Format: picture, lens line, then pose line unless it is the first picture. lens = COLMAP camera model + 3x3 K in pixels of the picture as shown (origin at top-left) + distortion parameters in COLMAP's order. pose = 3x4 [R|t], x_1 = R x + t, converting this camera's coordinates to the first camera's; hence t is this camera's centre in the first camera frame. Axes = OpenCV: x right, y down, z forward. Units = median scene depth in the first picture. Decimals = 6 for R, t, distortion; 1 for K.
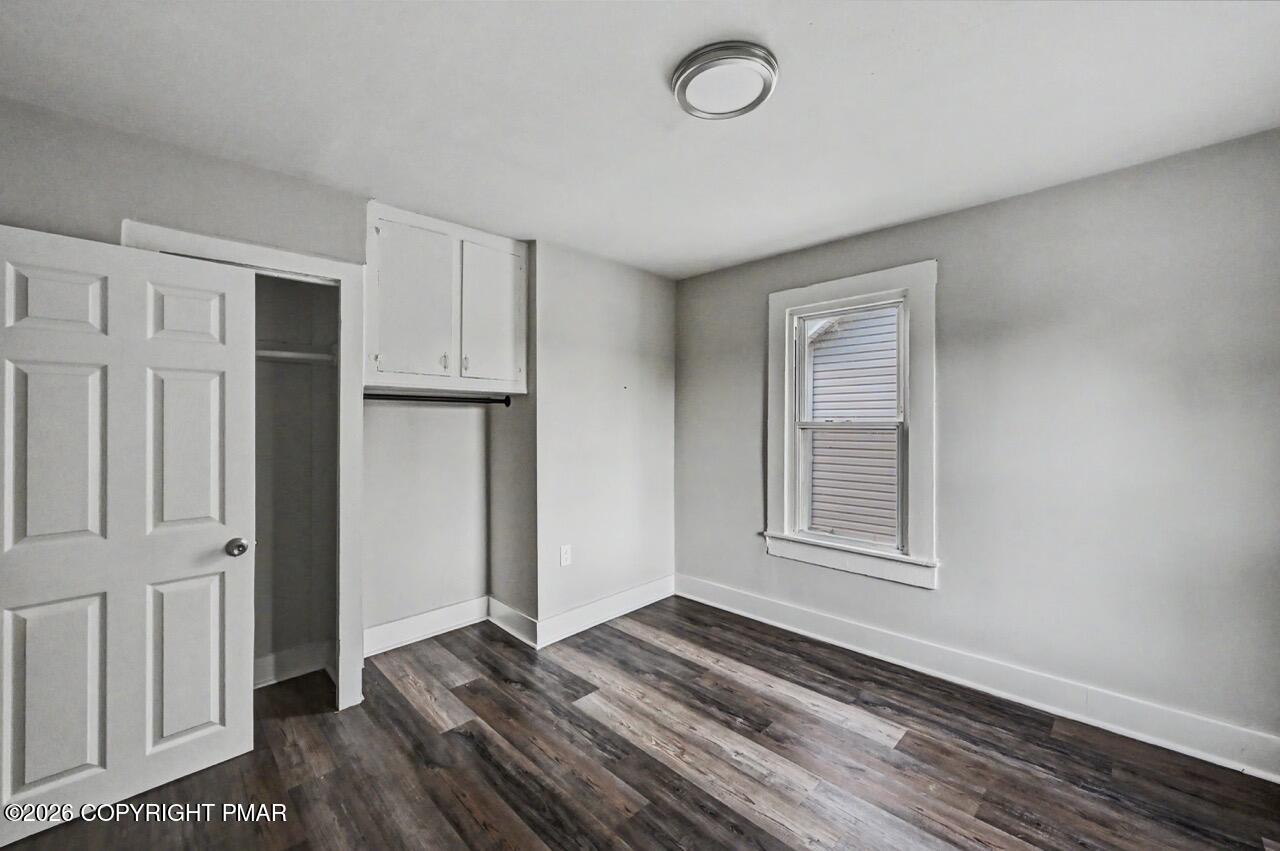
lens RADIAL K [[507.9, 0, 643.9], [0, 507.9, 417.3], [0, 0, 1]] dist [-0.000659, -0.000387]
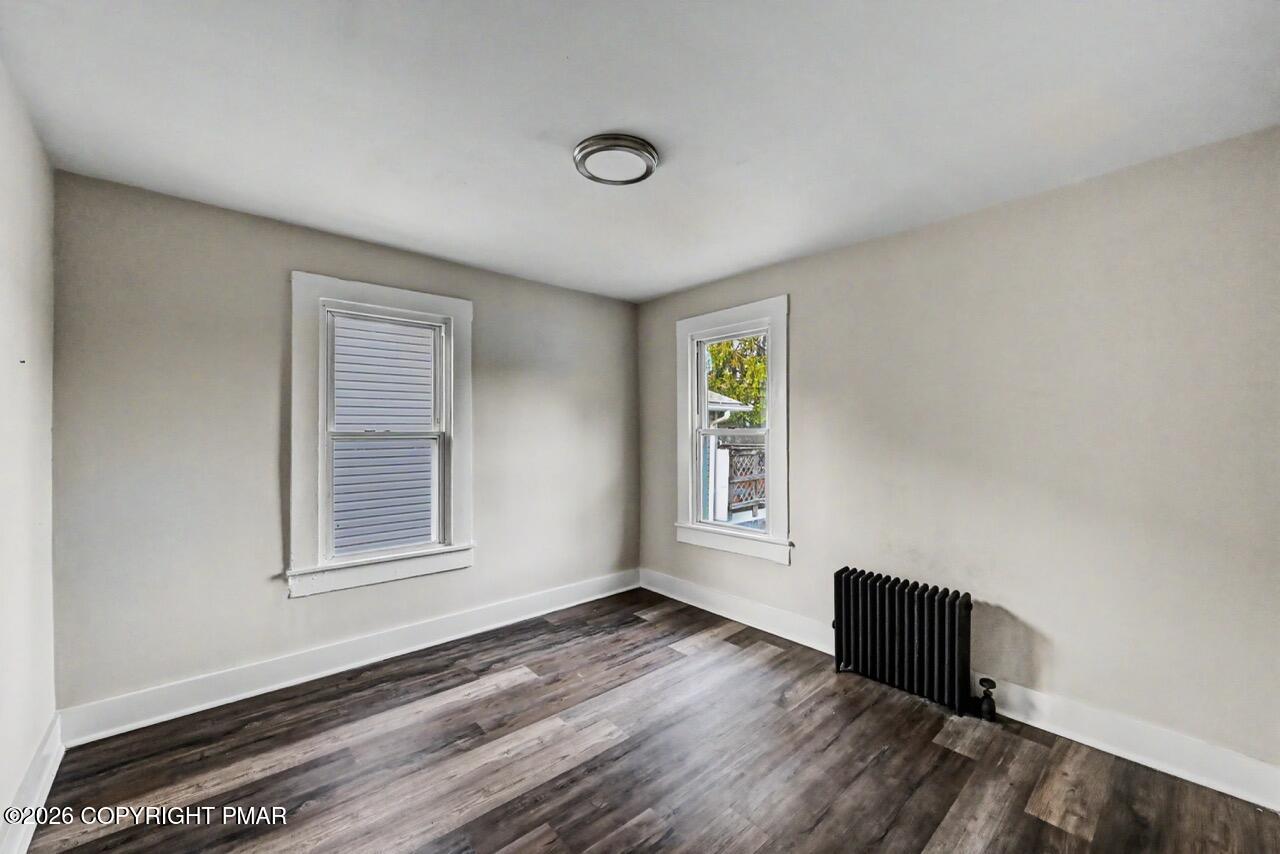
lens RADIAL K [[498.1, 0, 640.0], [0, 498.1, 427.0], [0, 0, 1]] dist [-0.004377, -0.000507]
pose [[0.064125, 0.004938, 0.997930, -0.655876], [-0.007609, 0.999961, -0.004459, 0.001374], [-0.997913, -0.007308, 0.064160, 0.540336]]
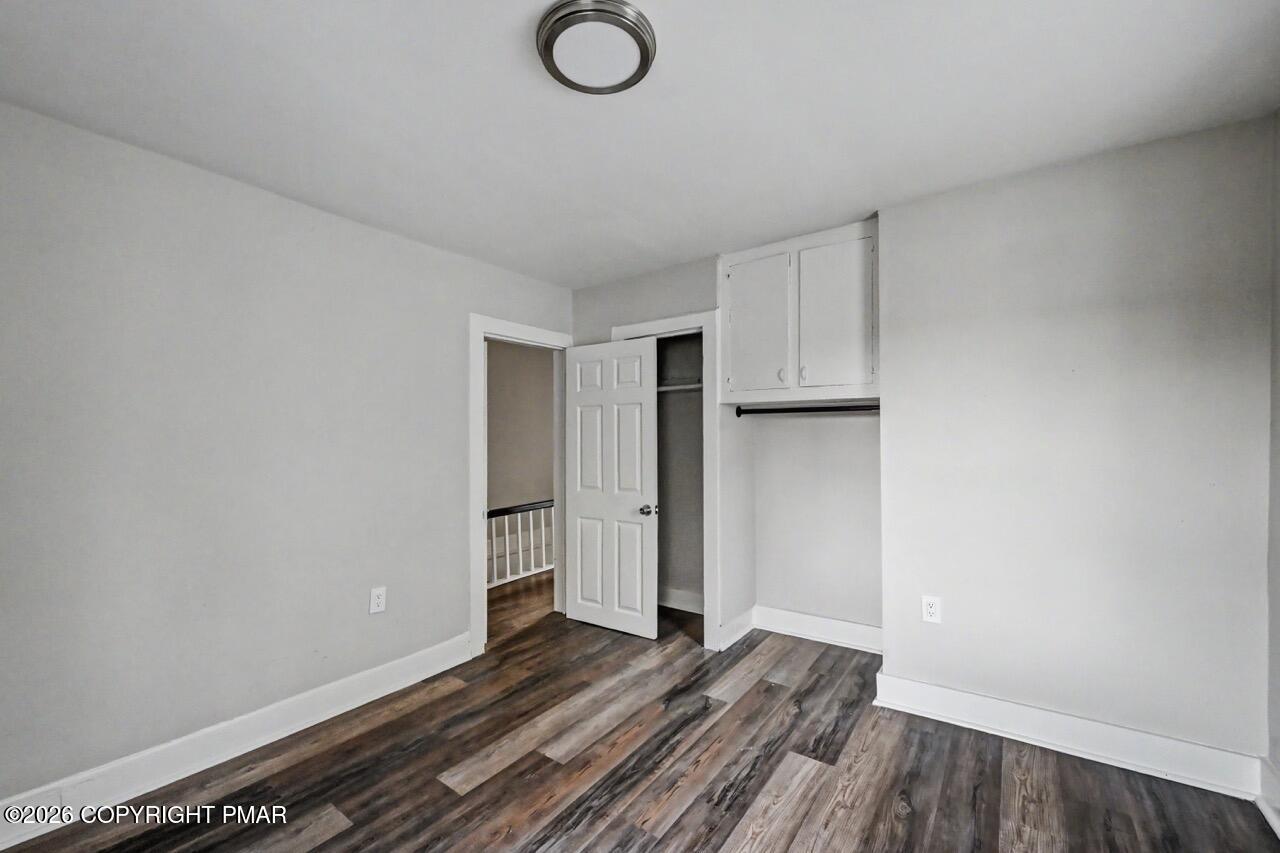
lens RADIAL K [[511.7, 0, 638.3], [0, 511.7, 433.9], [0, 0, 1]] dist [0.000351, 0.000010]
pose [[0.155538, -0.002885, -0.987826, 0.662882], [0.016183, 0.999869, -0.000372, 0.009185], [0.987697, -0.015928, 0.155564, 0.583910]]
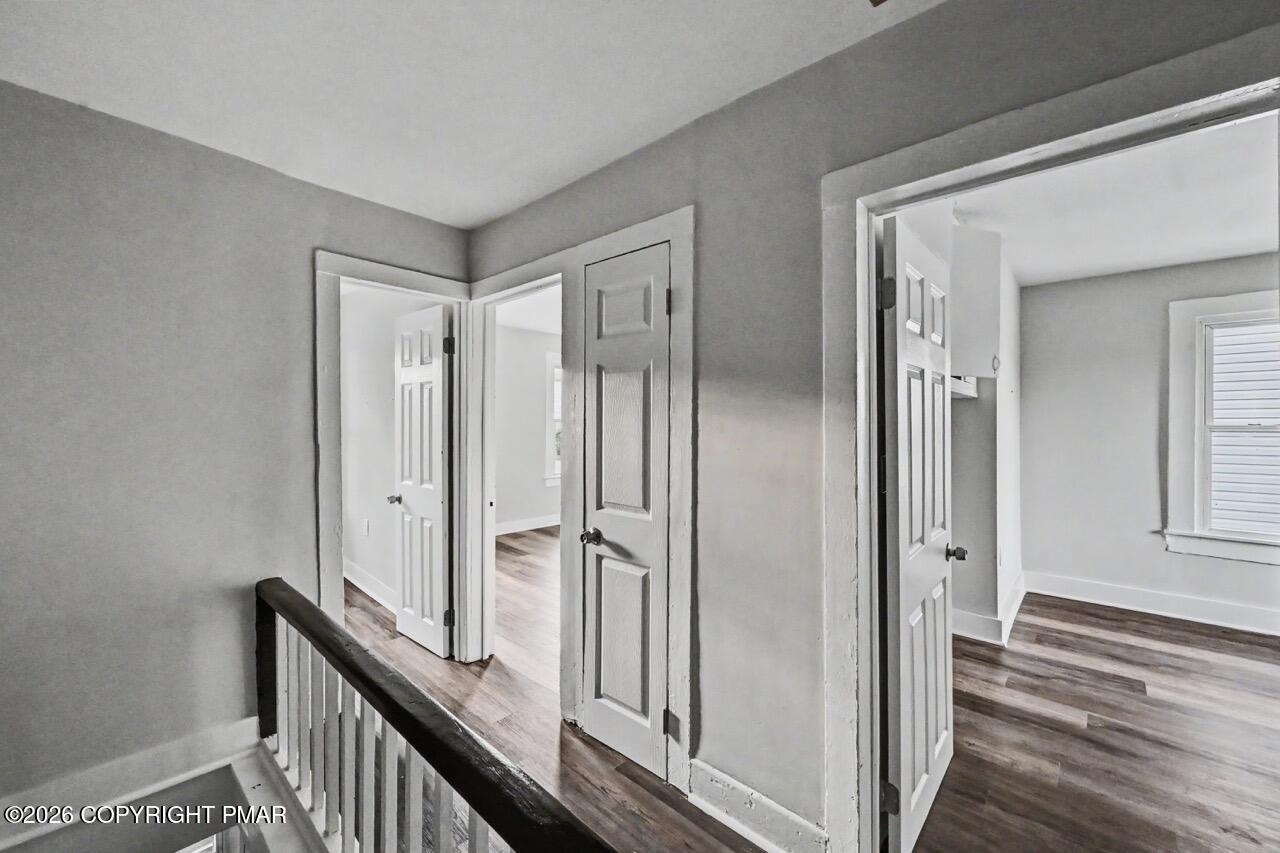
lens RADIAL K [[507.9, 0, 643.9], [0, 507.9, 418.3], [0, 0, 1]] dist [-0.000659, -0.000387]
pose [[0.998834, 0.000244, 0.048269, -1.172829], [-0.000592, 0.999974, 0.007201, -0.015176], [-0.048266, -0.007222, 0.998808, 0.011986]]
